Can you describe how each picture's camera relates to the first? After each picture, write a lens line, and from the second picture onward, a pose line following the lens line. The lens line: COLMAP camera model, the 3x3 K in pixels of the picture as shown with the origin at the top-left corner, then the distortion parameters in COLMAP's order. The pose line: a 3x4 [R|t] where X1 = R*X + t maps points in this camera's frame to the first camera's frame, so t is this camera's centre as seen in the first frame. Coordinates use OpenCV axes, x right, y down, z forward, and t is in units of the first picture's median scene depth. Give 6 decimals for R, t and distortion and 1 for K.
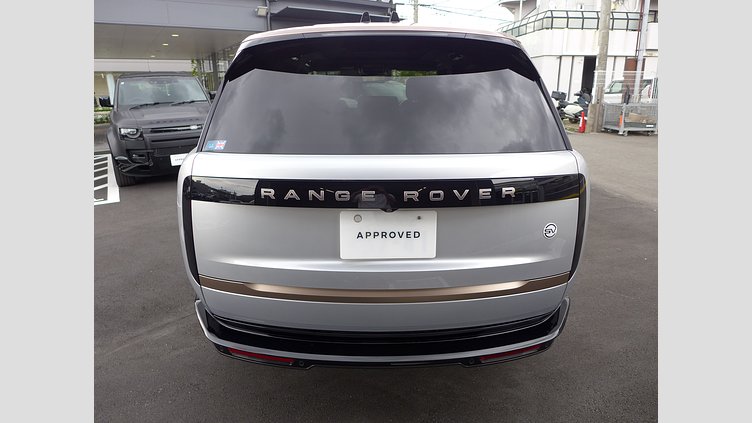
lens RADIAL K [[411.7, 0, 373.3], [0, 411.7, 206.6], [0, 0, 1]] dist [-0.019139, 0.000673]
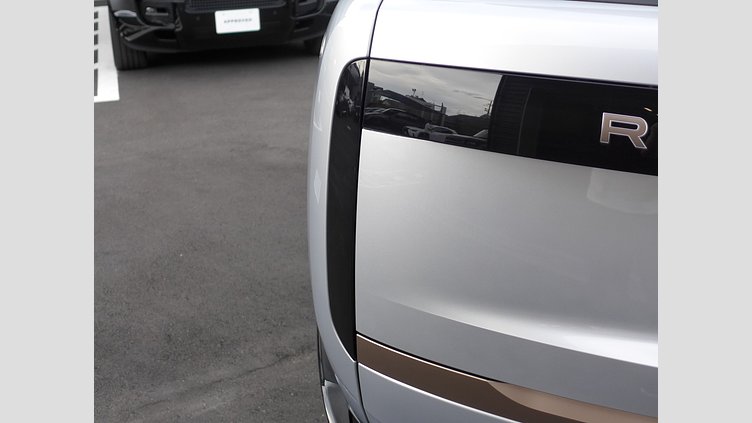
lens RADIAL K [[812.9, 0, 386.3], [0, 812.9, 211.4], [0, 0, 1]] dist [-0.060667, -0.023593]
pose [[0.972217, 0.095782, -0.213587, -0.129346], [-0.074735, 0.991709, 0.104541, -0.007915], [0.221829, -0.085675, 0.971314, 0.163066]]
